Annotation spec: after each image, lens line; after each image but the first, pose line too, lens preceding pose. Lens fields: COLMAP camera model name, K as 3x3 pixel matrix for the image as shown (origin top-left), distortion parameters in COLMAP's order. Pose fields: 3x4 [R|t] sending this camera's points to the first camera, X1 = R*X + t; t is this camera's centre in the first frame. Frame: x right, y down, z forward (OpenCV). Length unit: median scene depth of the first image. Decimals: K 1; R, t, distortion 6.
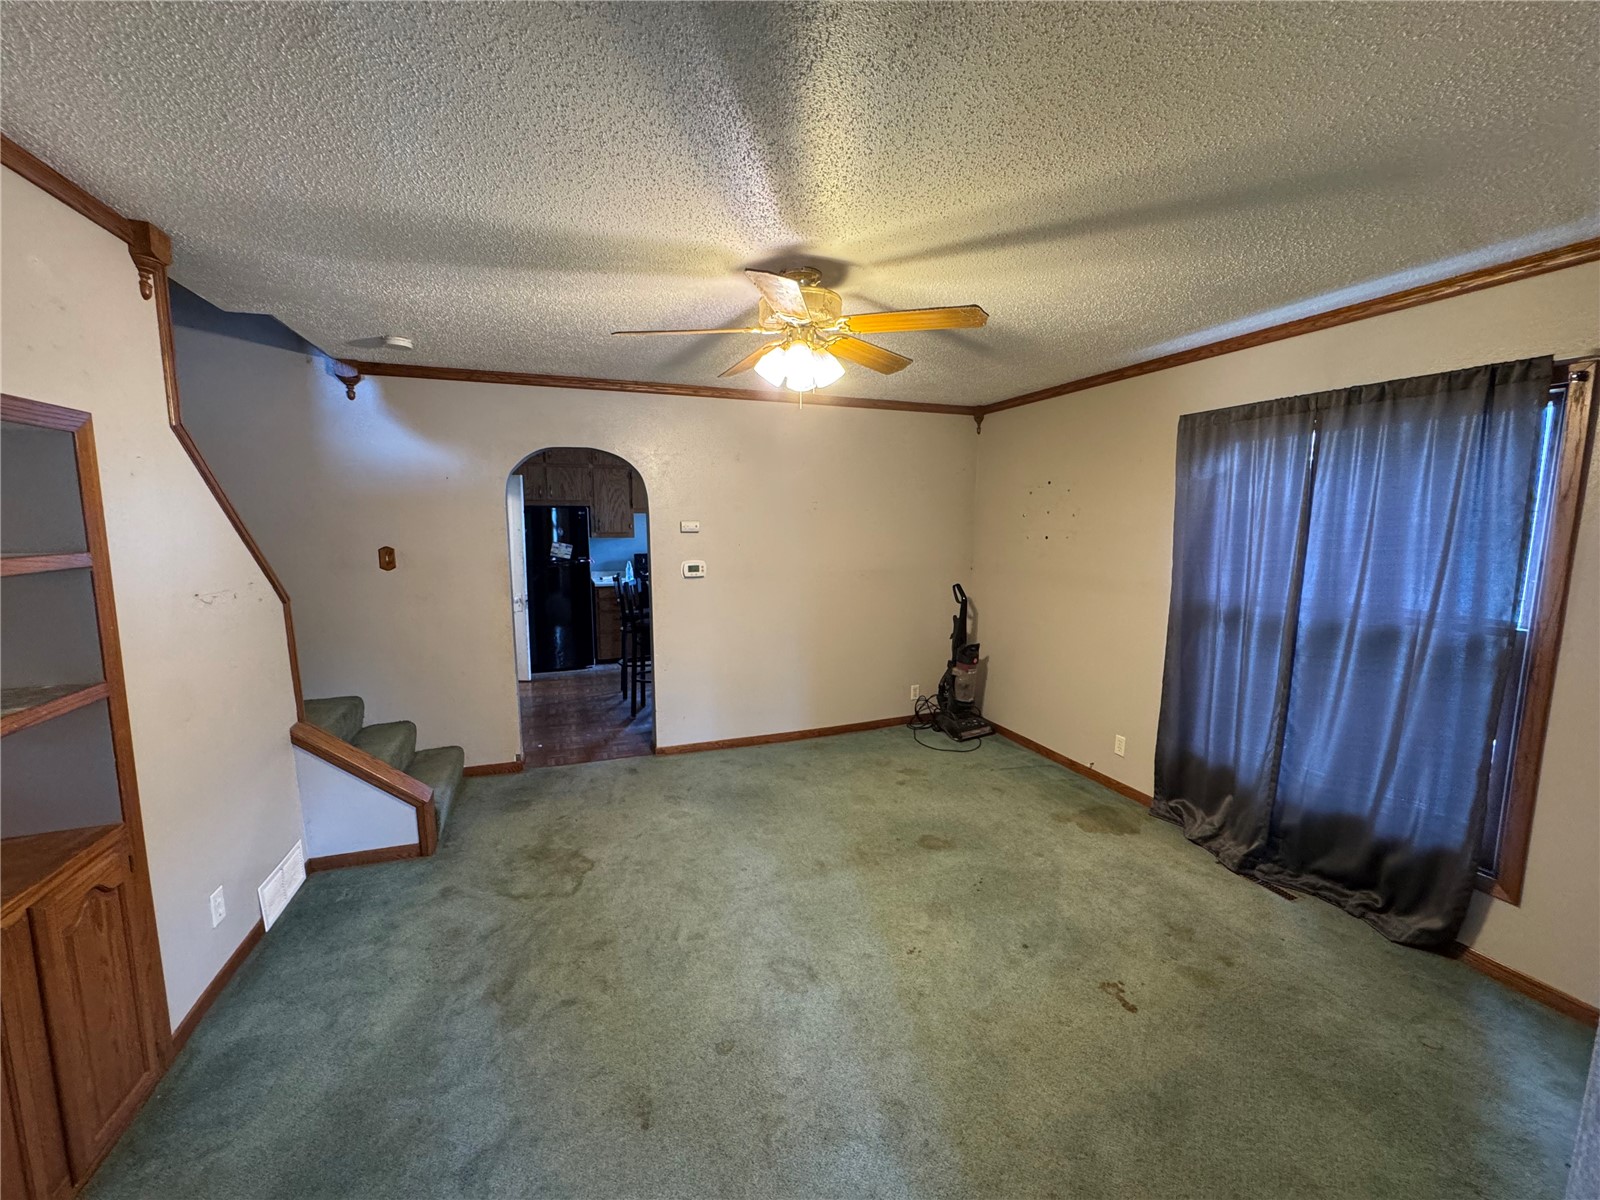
lens RADIAL K [[637.8, 0, 797.8], [0, 637.8, 603.2], [0, 0, 1]] dist [-0.001690, 0.000069]
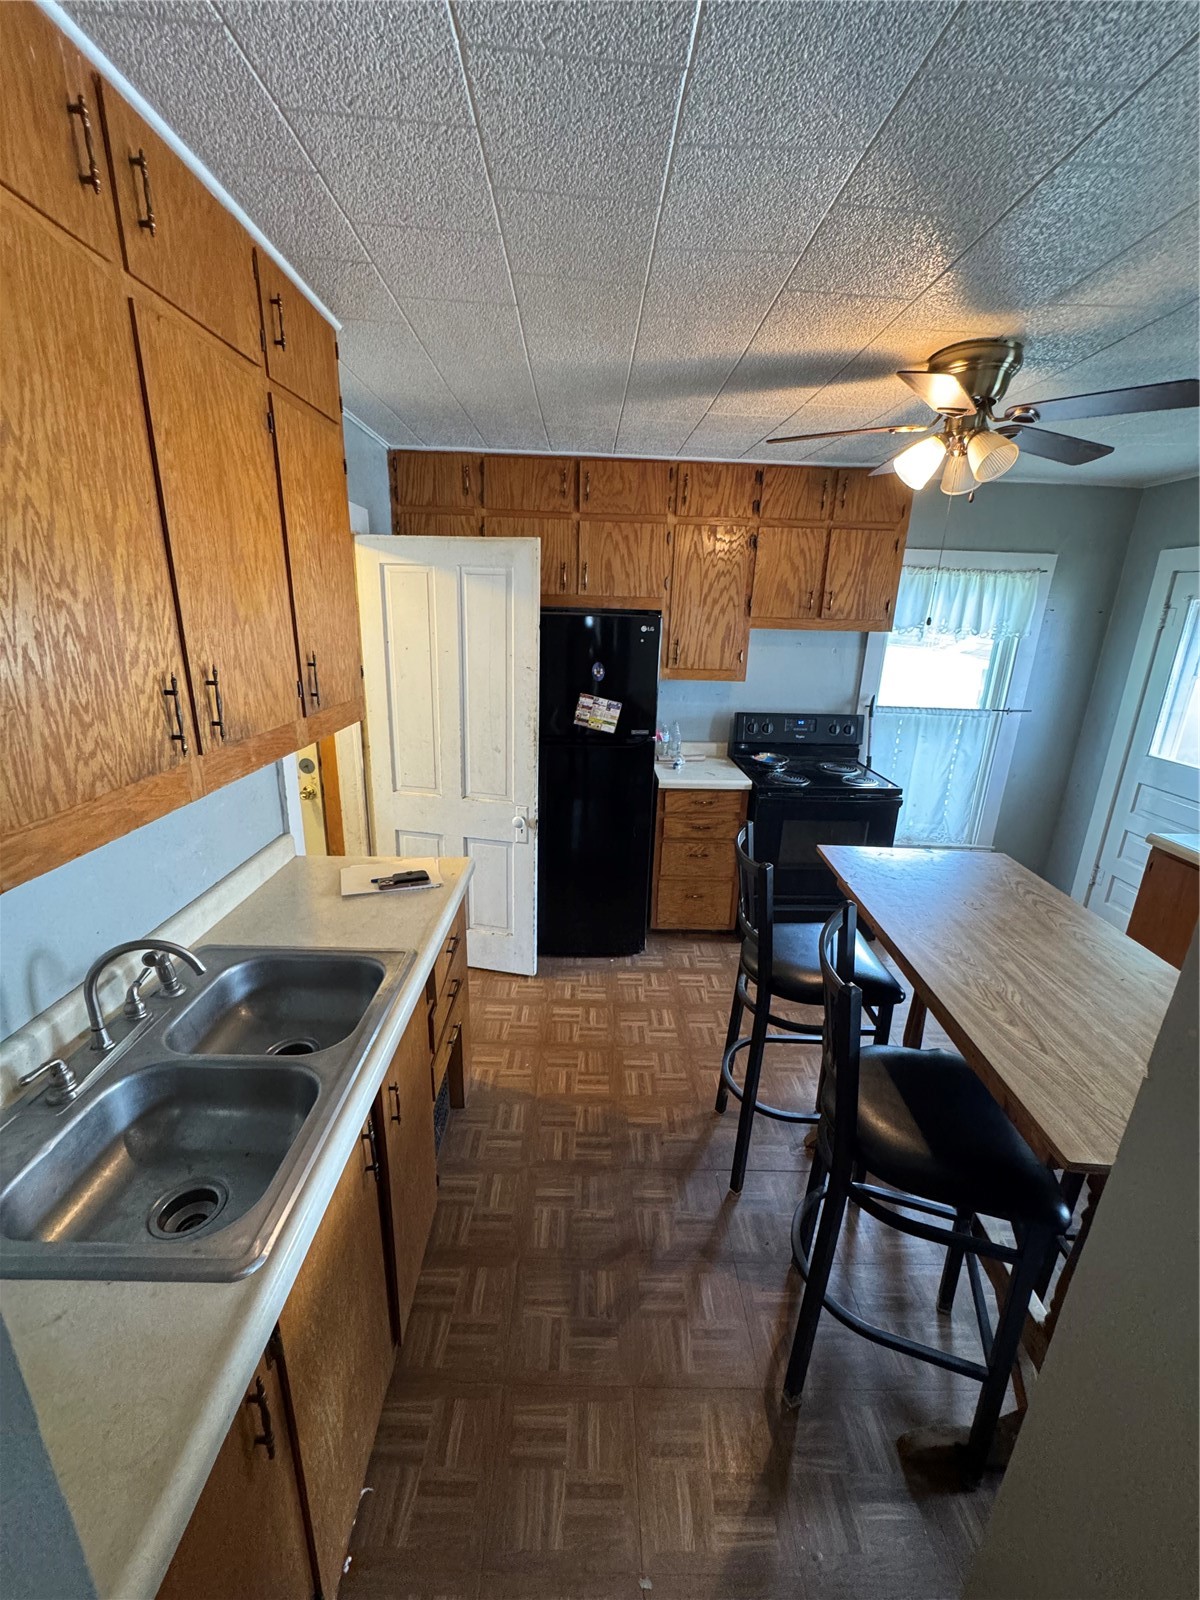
lens RADIAL K [[637.8, 0, 600.0], [0, 637.8, 800.0], [0, 0, 1]] dist [-0.001690, 0.000069]
pose [[0.940835, 0.121312, -0.316405, -0.215003], [-0.069693, 0.983034, 0.169668, -0.096701], [0.331620, -0.137579, 0.933328, 0.560349]]
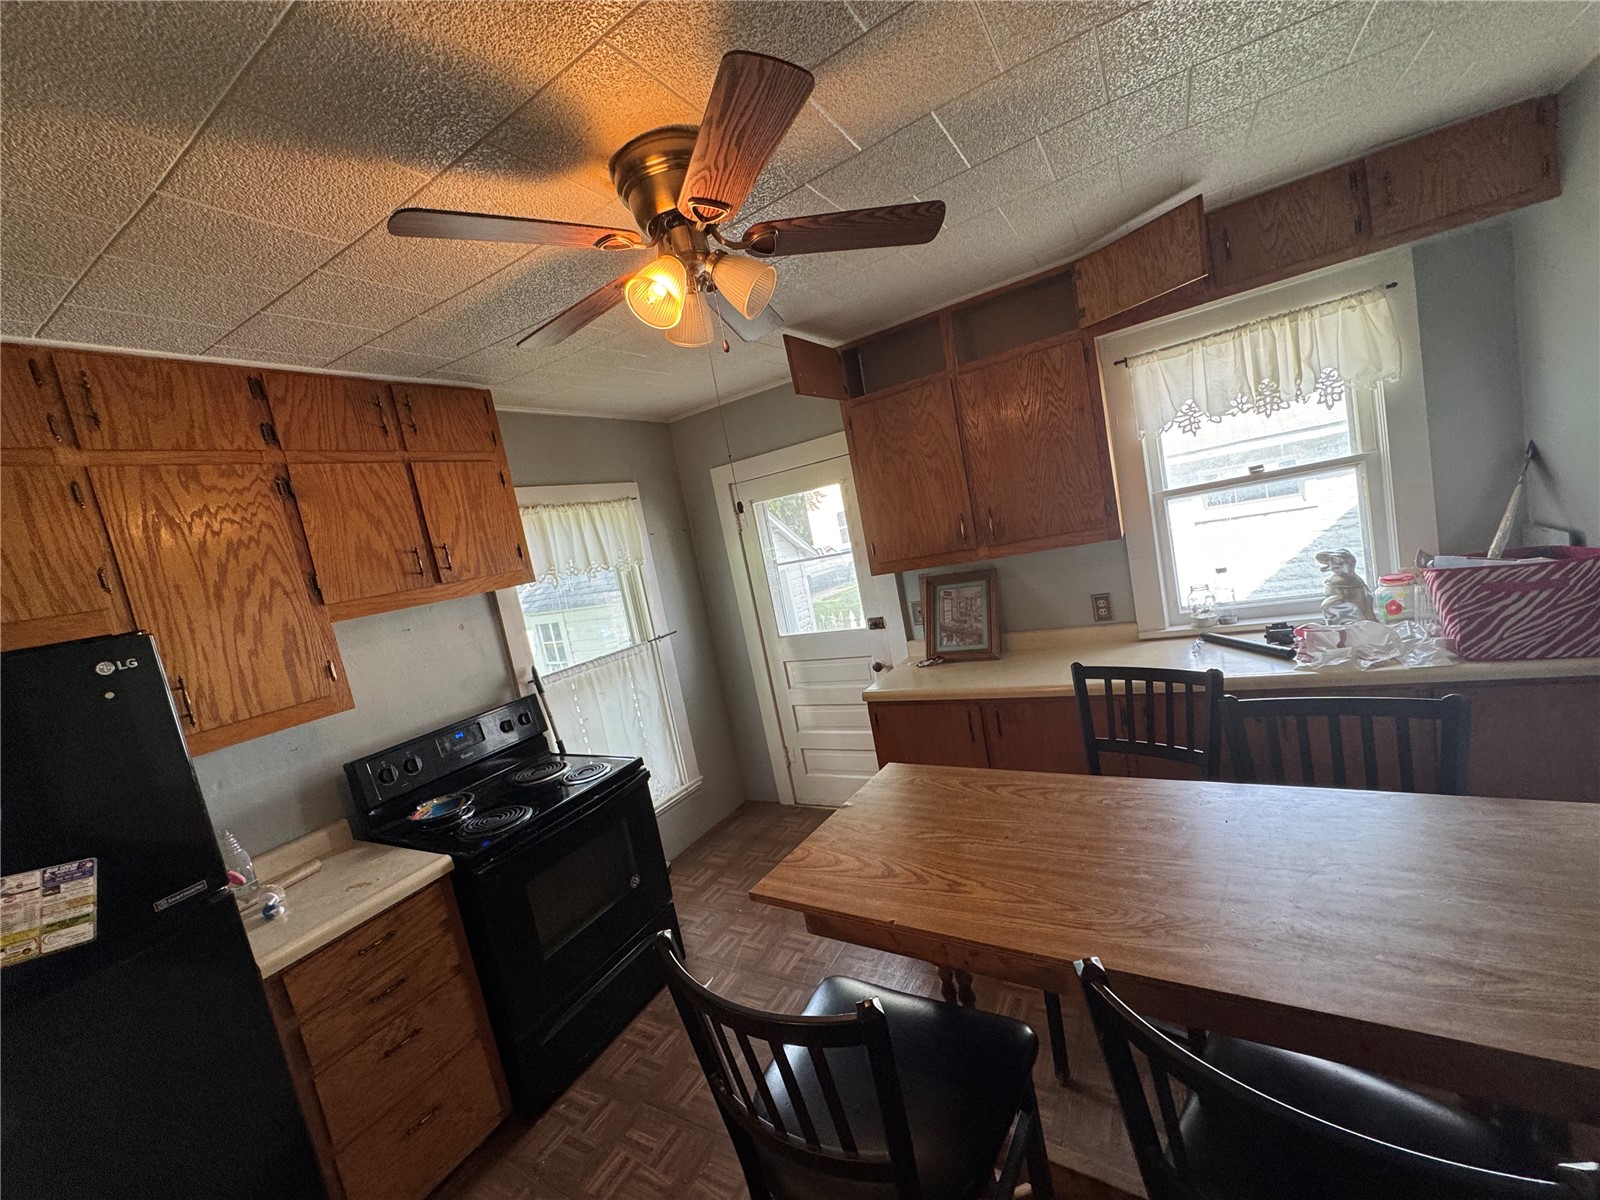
lens RADIAL K [[637.8, 0, 797.8], [0, 637.8, 603.2], [0, 0, 1]] dist [-0.001690, 0.000069]
pose [[0.764309, -0.221202, 0.605724, -0.290025], [0.271702, 0.962343, 0.008597, -0.104808], [-0.584816, 0.158006, 0.795628, 0.719933]]
